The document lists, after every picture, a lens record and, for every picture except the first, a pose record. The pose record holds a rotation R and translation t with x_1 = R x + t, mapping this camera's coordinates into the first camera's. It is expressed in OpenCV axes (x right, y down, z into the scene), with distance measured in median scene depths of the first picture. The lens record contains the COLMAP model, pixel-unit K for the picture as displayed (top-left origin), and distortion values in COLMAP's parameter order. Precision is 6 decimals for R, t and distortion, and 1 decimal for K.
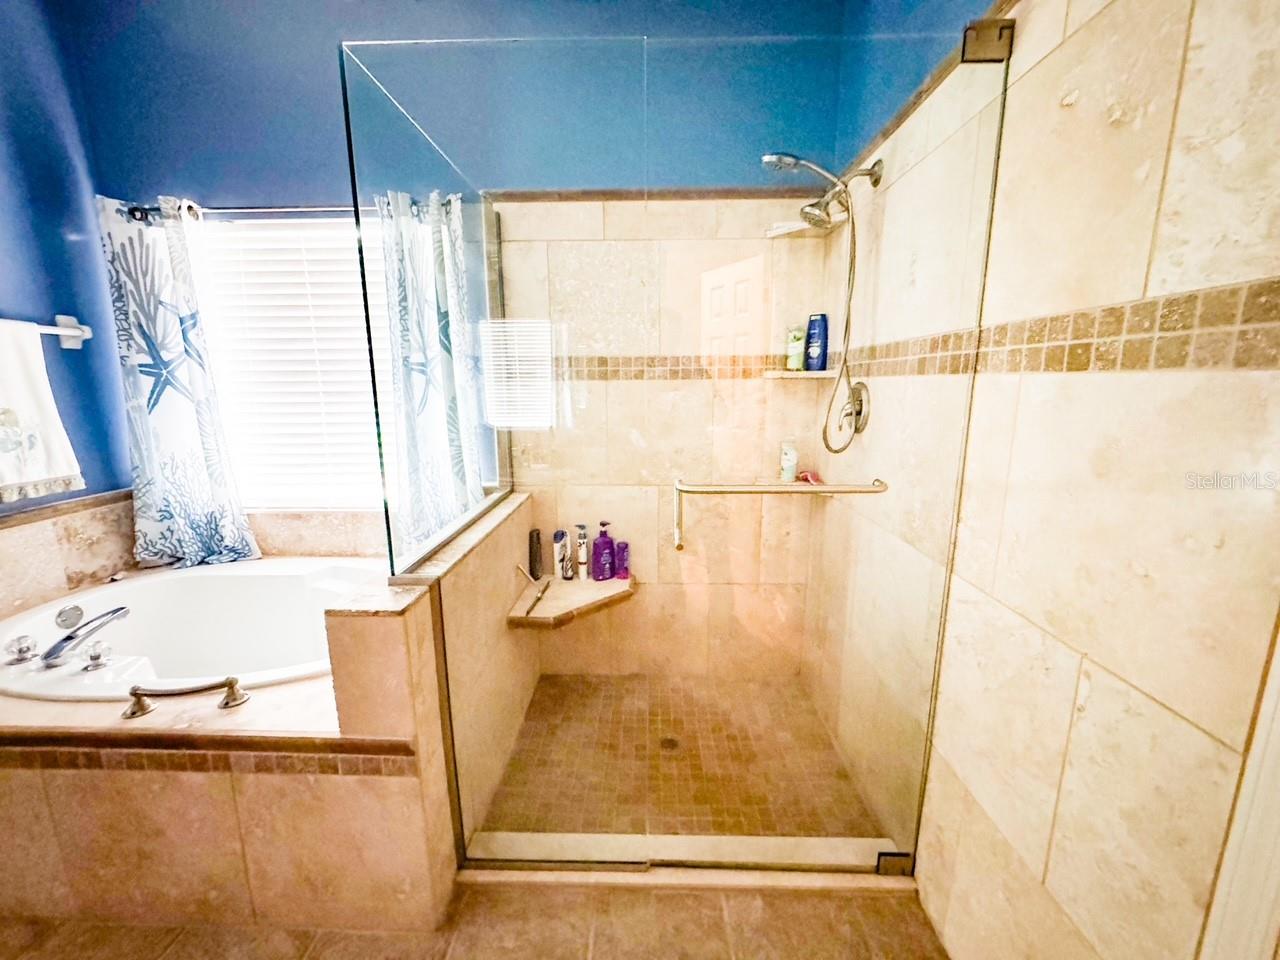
lens RADIAL K [[512.3, 0, 641.3], [0, 512.3, 476.4], [0, 0, 1]] dist [-0.003458, -0.000306]
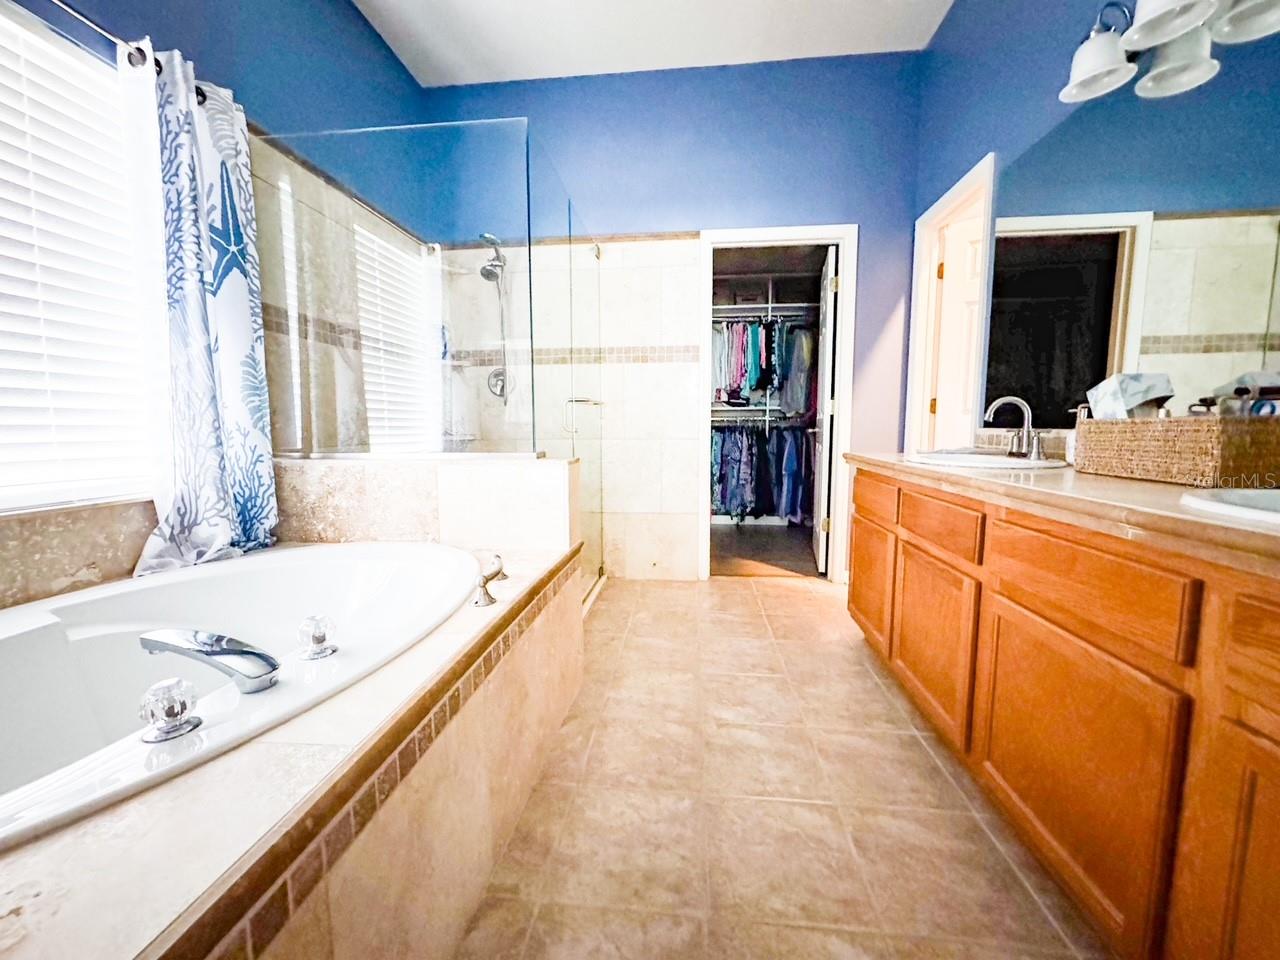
lens RADIAL K [[512.3, 0, 641.9], [0, 512.3, 473.7], [0, 0, 1]] dist [-0.003458, -0.000306]
pose [[0.089731, -0.103996, 0.990522, -1.691325], [0.183340, 0.979263, 0.086205, 0.149409], [-0.978946, 0.173867, 0.106937, 0.452158]]
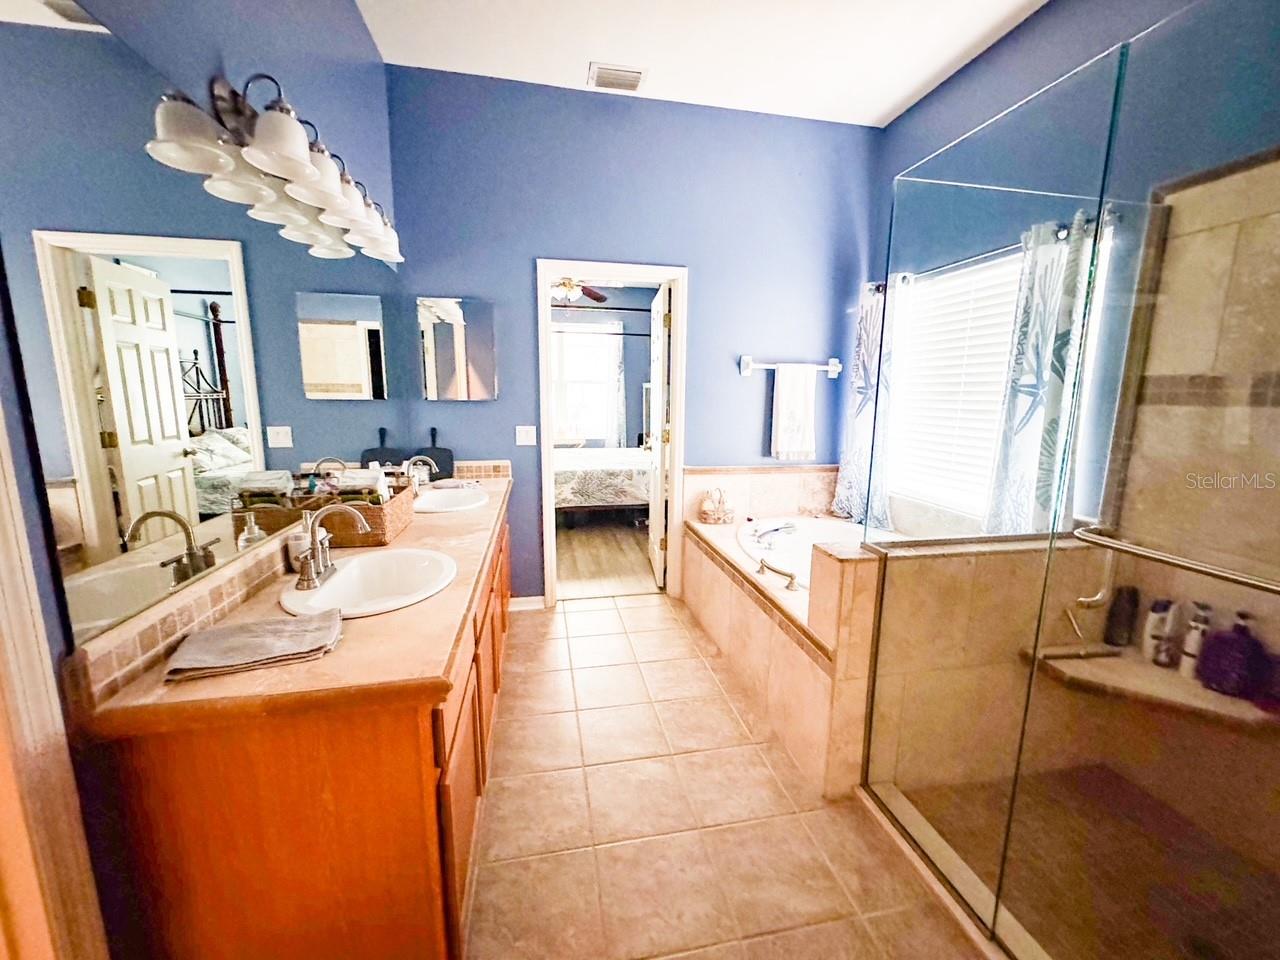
lens RADIAL K [[512.3, 0, 639.0], [0, 512.3, 478.3], [0, 0, 1]] dist [-0.003458, -0.000306]
pose [[0.209864, 0.167028, -0.963358, 0.430847], [-0.190242, 0.973445, 0.127334, -0.021157], [0.959044, 0.156548, 0.236067, 0.037411]]
